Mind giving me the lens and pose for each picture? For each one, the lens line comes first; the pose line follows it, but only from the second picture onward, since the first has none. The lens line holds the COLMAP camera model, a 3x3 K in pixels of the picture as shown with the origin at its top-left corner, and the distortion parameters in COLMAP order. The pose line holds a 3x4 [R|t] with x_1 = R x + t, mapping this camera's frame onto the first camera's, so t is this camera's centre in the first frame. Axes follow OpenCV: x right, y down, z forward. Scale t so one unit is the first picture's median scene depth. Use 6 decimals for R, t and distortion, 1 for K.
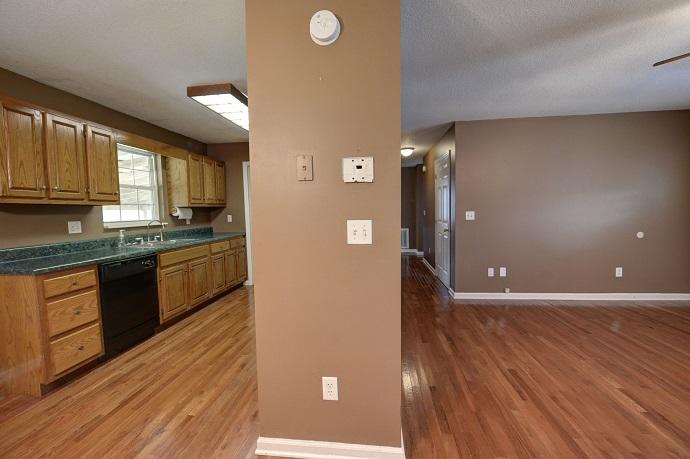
lens RADIAL K [[289.3, 0, 344.7], [0, 289.3, 218.7], [0, 0, 1]] dist [-0.027913, -0.000229]
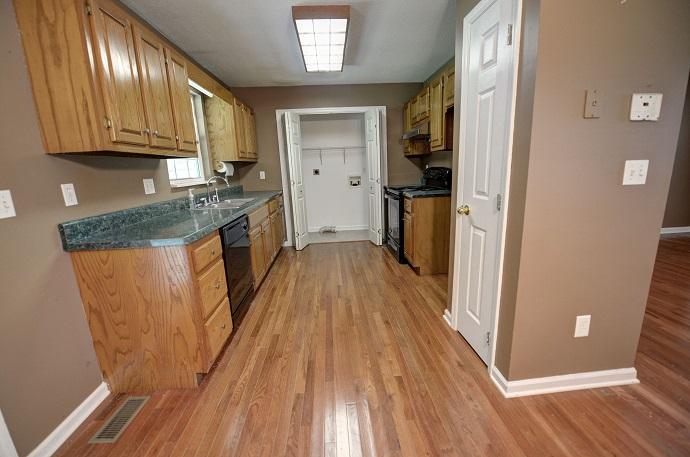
lens RADIAL K [[289.3, 0, 344.7], [0, 289.3, 217.7], [0, 0, 1]] dist [-0.027913, -0.000229]
pose [[0.984213, -0.050563, 0.169610, -0.571900], [0.026498, 0.989619, 0.141255, 0.019551], [-0.174991, -0.134531, 0.975336, 0.111475]]
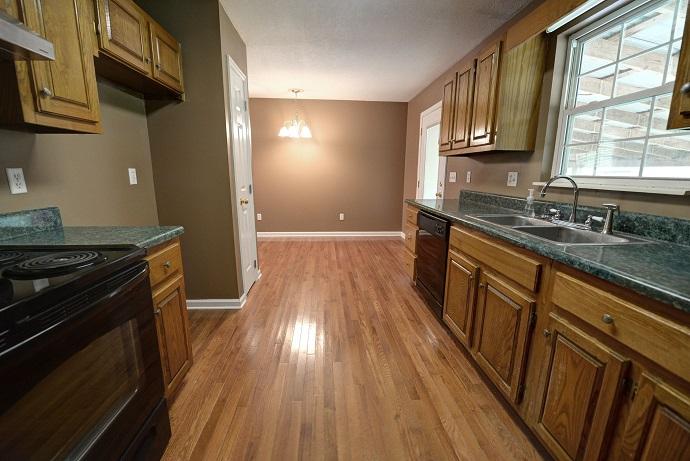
lens RADIAL K [[288.4, 0, 345.0], [0, 288.4, 230.5], [0, 0, 1]] dist [-0.000319, -0.000008]
pose [[-0.980588, 0.049413, -0.189753, -0.309518], [0.002951, 0.971337, 0.237690, -0.026042], [0.196059, 0.232516, -0.952626, 1.795351]]
